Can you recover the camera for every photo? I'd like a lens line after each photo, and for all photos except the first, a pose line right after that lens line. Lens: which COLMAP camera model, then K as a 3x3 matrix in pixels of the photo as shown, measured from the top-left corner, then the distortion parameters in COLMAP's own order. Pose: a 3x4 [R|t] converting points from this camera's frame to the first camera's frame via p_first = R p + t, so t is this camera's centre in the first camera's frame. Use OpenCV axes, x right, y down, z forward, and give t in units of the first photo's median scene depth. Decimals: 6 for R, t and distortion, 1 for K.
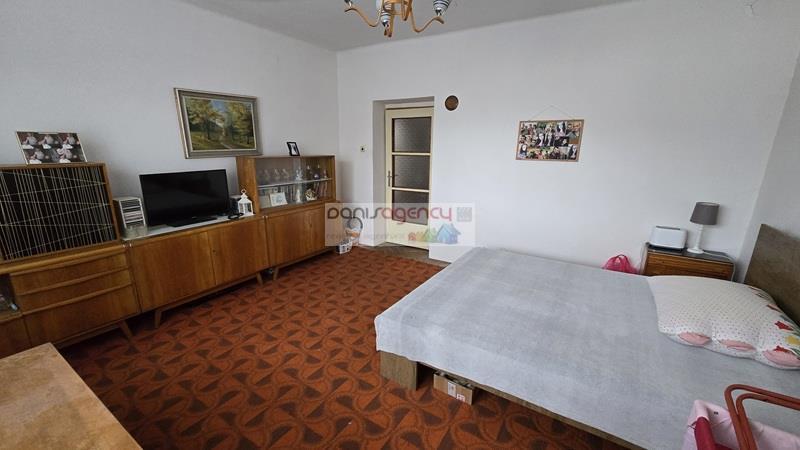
lens RADIAL K [[323.9, 0, 397.6], [0, 323.9, 227.6], [0, 0, 1]] dist [-0.001821, -0.000047]
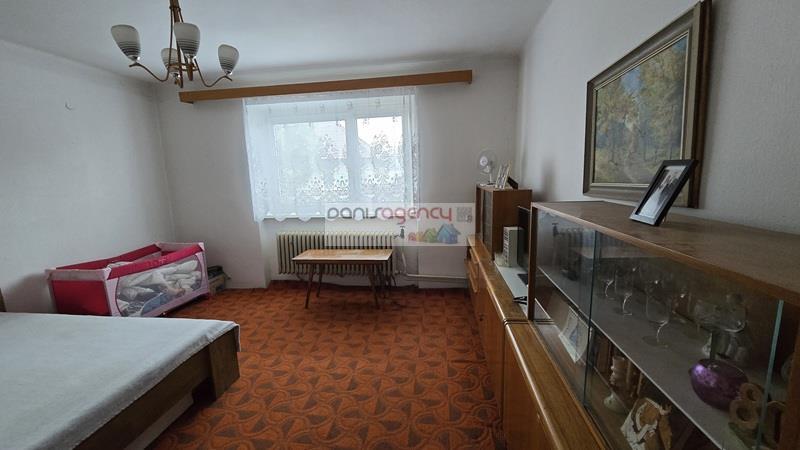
lens RADIAL K [[323.9, 0, 397.6], [0, 323.9, 227.6], [0, 0, 1]] dist [-0.001821, -0.000047]
pose [[-0.906621, 0.082365, -0.413830, -0.119583], [-0.085450, 0.924601, 0.371230, -0.479047], [0.413204, 0.371927, -0.831224, 1.873957]]
